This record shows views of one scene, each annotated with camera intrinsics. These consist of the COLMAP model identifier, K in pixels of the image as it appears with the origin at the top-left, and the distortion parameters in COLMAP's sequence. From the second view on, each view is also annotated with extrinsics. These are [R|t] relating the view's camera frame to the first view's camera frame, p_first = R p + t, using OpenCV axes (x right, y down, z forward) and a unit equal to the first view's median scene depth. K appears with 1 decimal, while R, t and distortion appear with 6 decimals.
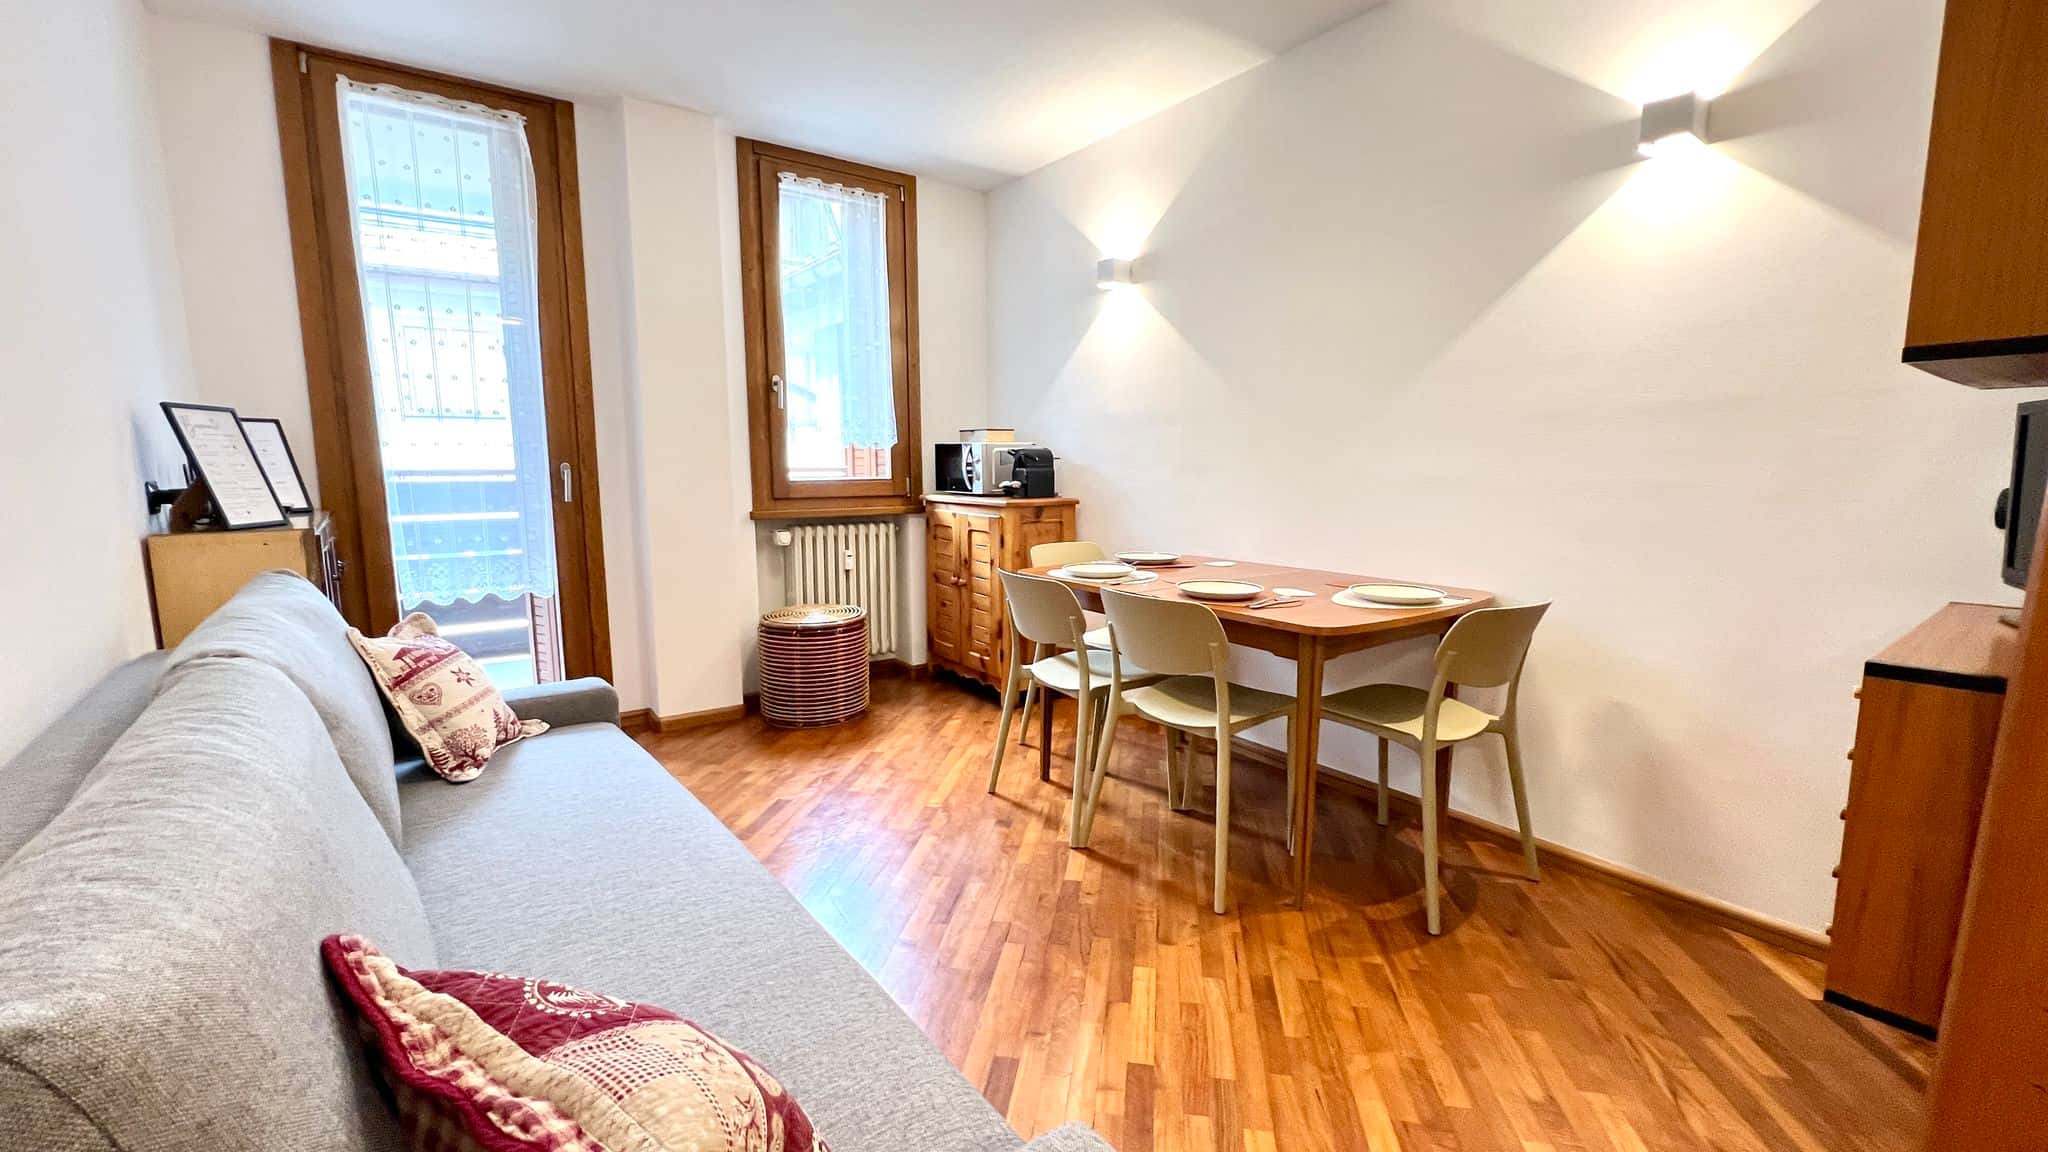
lens RADIAL K [[826.9, 0, 1022.0], [0, 826.9, 566.6], [0, 0, 1]] dist [0.002168, -0.000601]
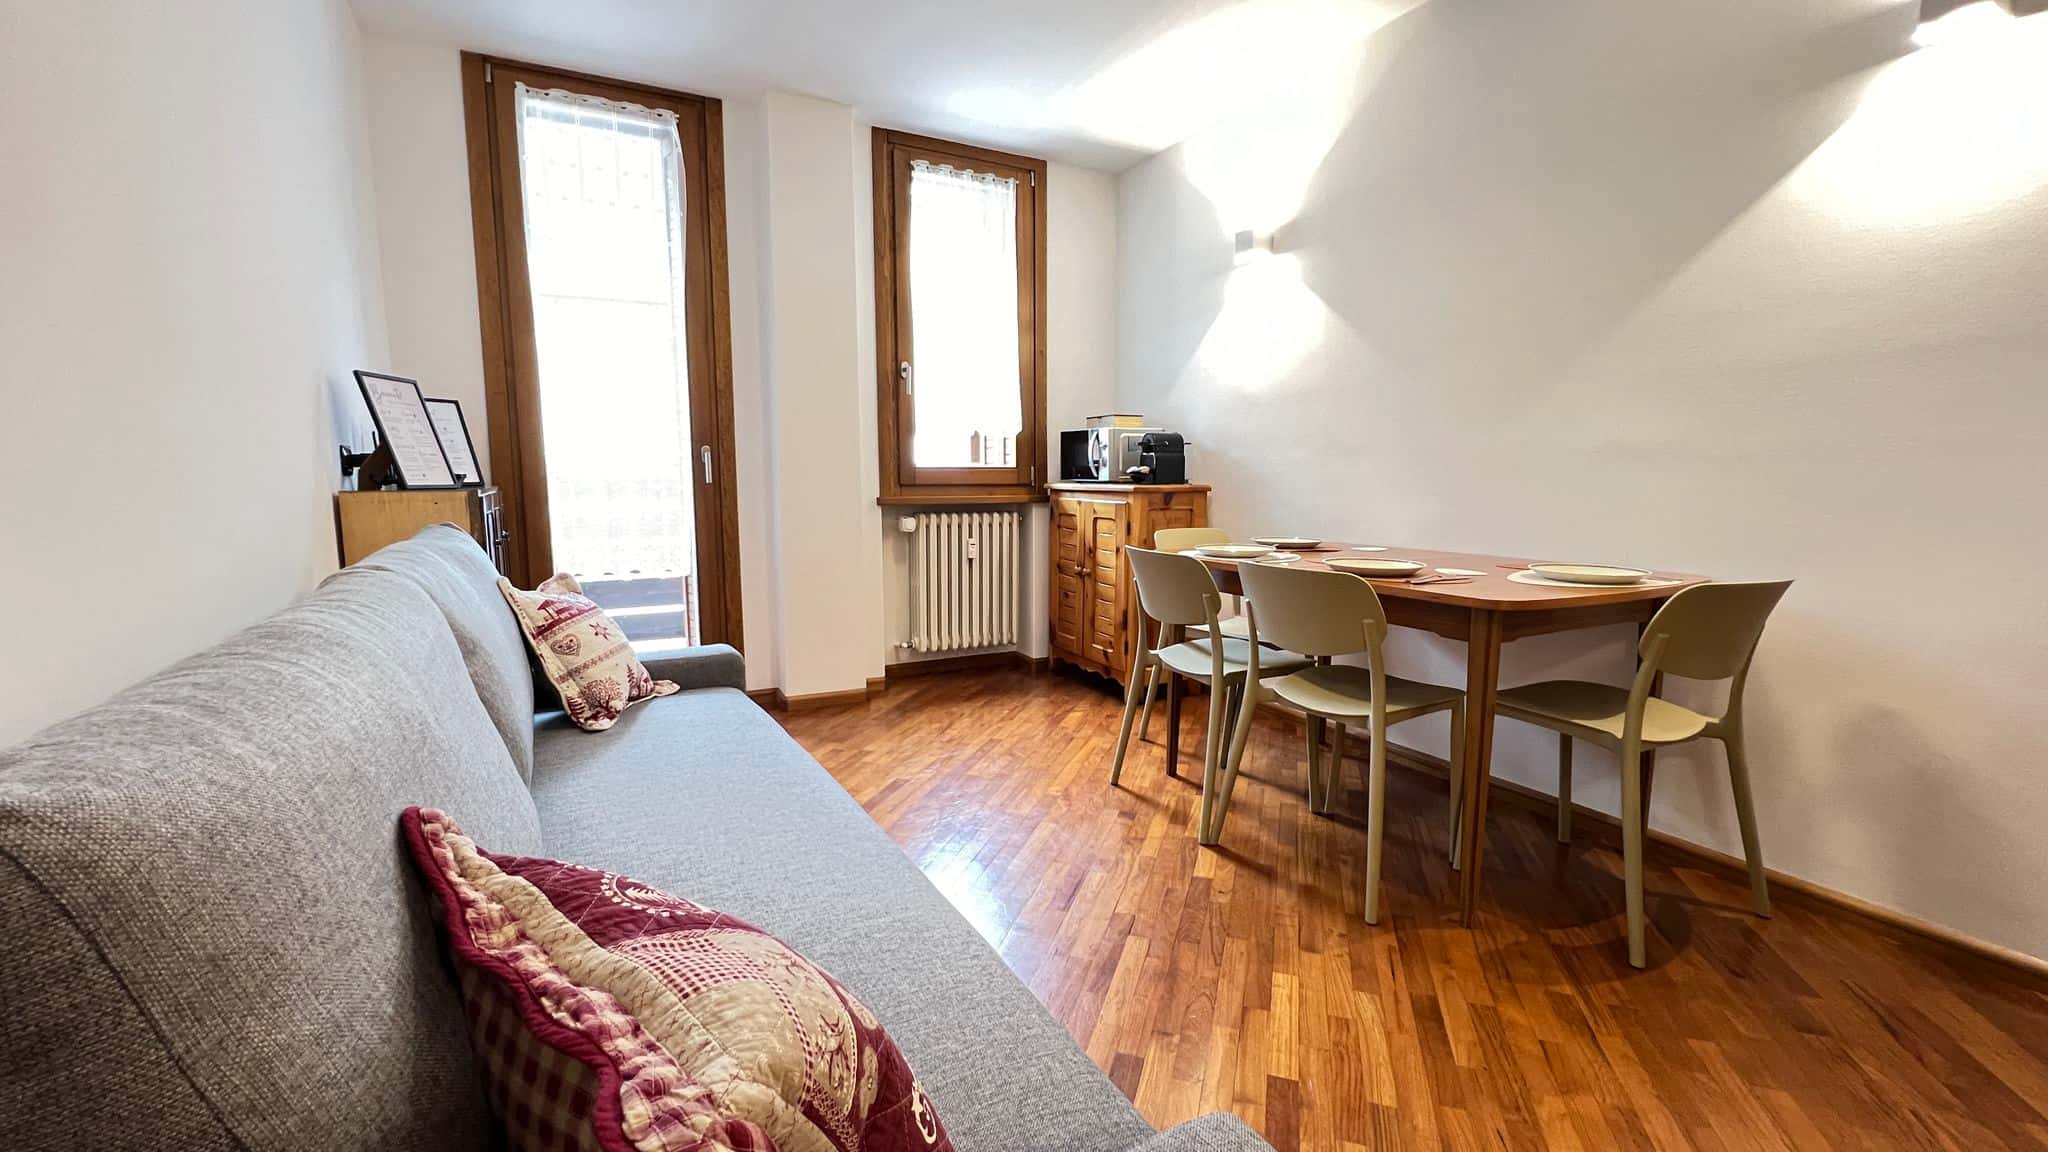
lens RADIAL K [[822.1, 0, 1022.2], [0, 822.1, 571.6], [0, 0, 1]] dist [0.000873, 0.000750]
pose [[0.989100, 0.016259, -0.146342, -0.009612], [-0.019000, 0.999669, -0.017354, 0.062640], [0.146011, 0.019946, 0.989082, 0.061859]]
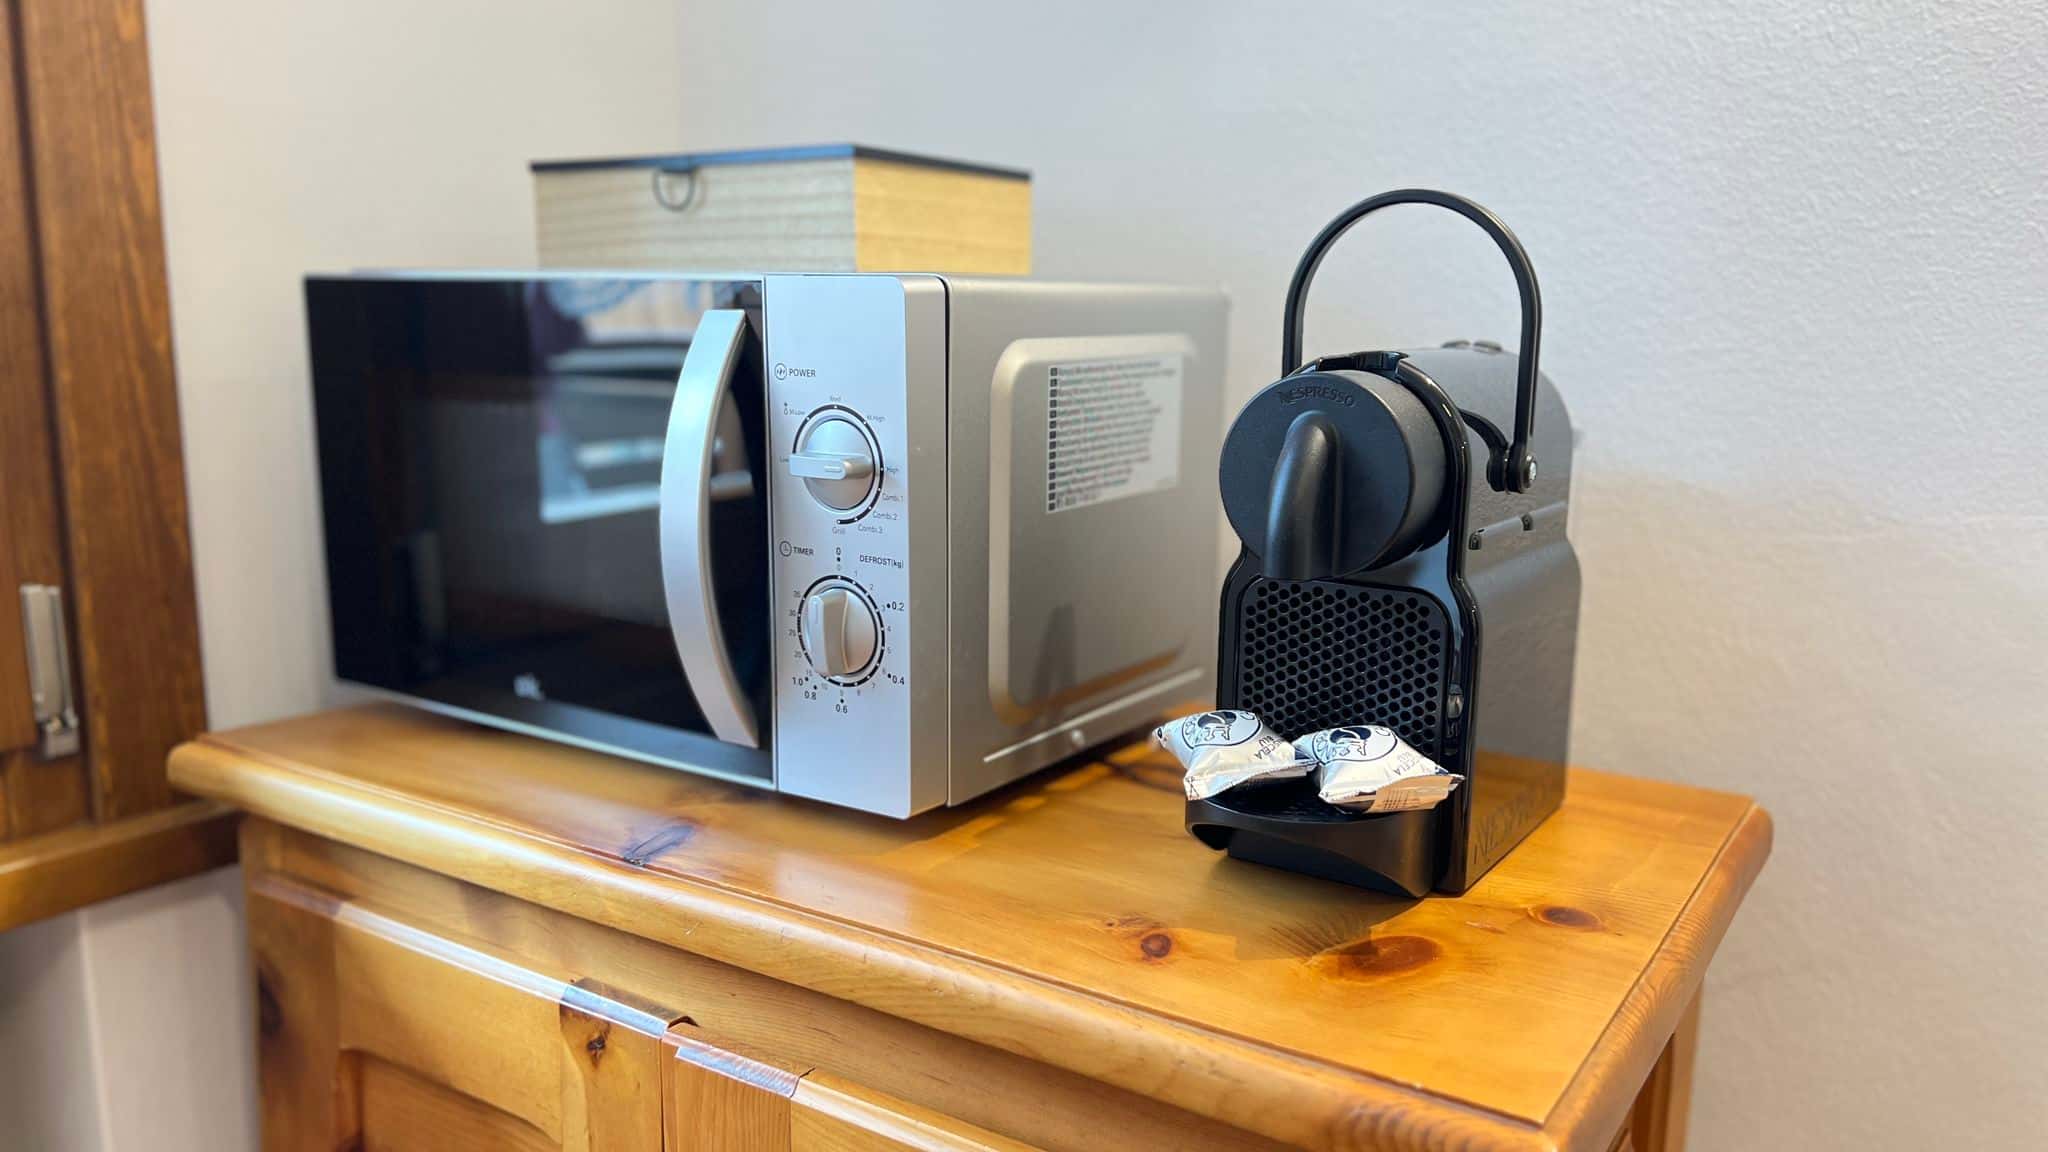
lens RADIAL K [[1545.3, 0, 1025.6], [0, 1545.3, 585.2], [0, 0, 1]] dist [0.004517, 0.000334]
pose [[0.936560, -0.050663, 0.346825, -0.160059], [0.032919, 0.997839, 0.056866, -0.210347], [-0.348957, -0.041842, 0.936204, 1.397066]]
